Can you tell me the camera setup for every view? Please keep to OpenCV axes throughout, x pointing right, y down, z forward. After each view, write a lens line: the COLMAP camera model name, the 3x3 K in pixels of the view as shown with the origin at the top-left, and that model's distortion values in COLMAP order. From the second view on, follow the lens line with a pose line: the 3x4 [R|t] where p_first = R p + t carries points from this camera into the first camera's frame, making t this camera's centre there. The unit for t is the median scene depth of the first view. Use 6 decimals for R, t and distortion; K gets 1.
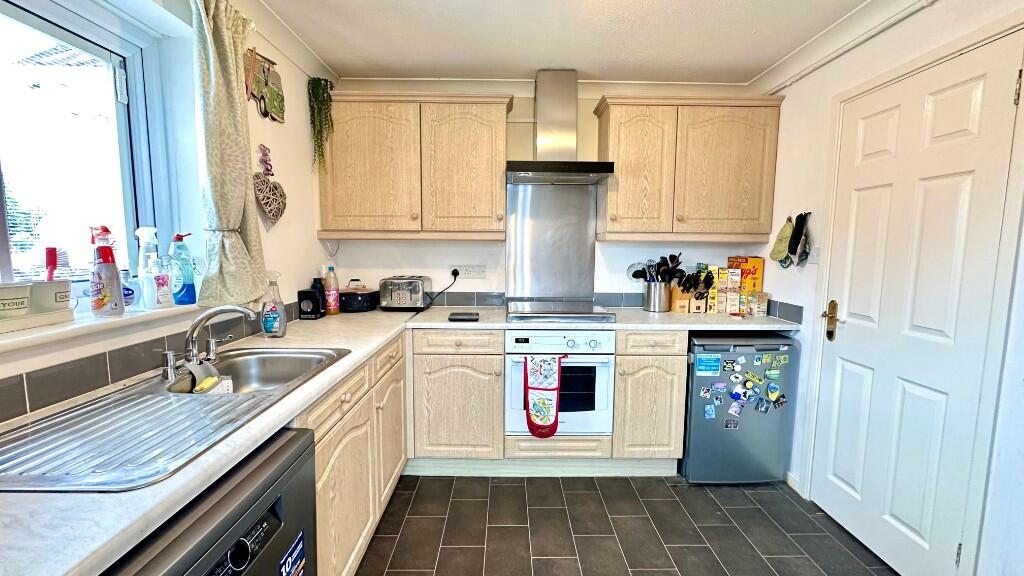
lens RADIAL K [[406.2, 0, 513.3], [0, 406.2, 286.6], [0, 0, 1]] dist [0.003081, 0.000528]
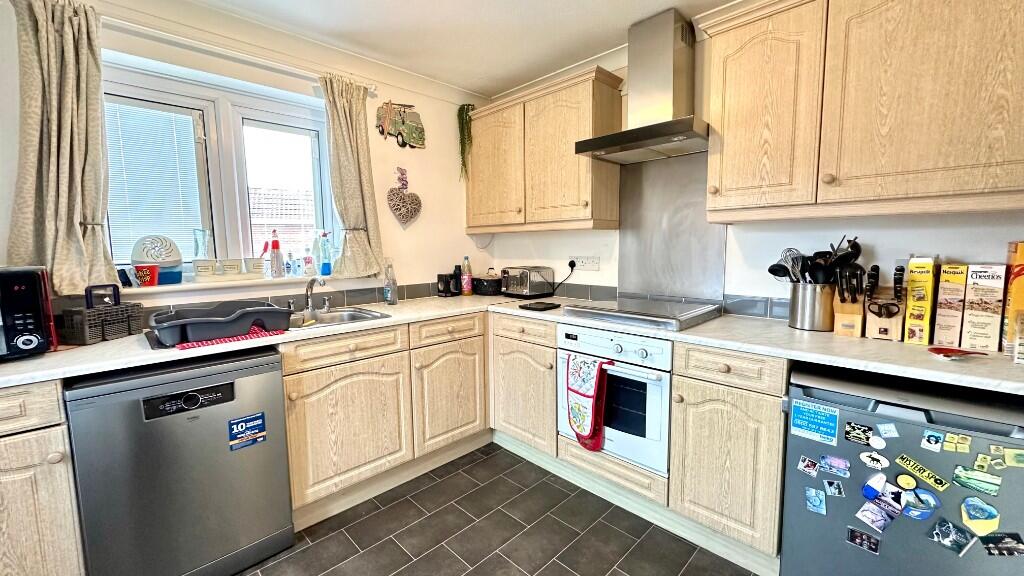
lens RADIAL K [[406.2, 0, 515.6], [0, 406.2, 287.2], [0, 0, 1]] dist [0.003081, 0.000528]
pose [[0.701082, 0.057601, -0.710750, 0.571623], [-0.054328, 0.998150, 0.027303, 0.002923], [0.711008, 0.019472, 0.702914, 0.257627]]
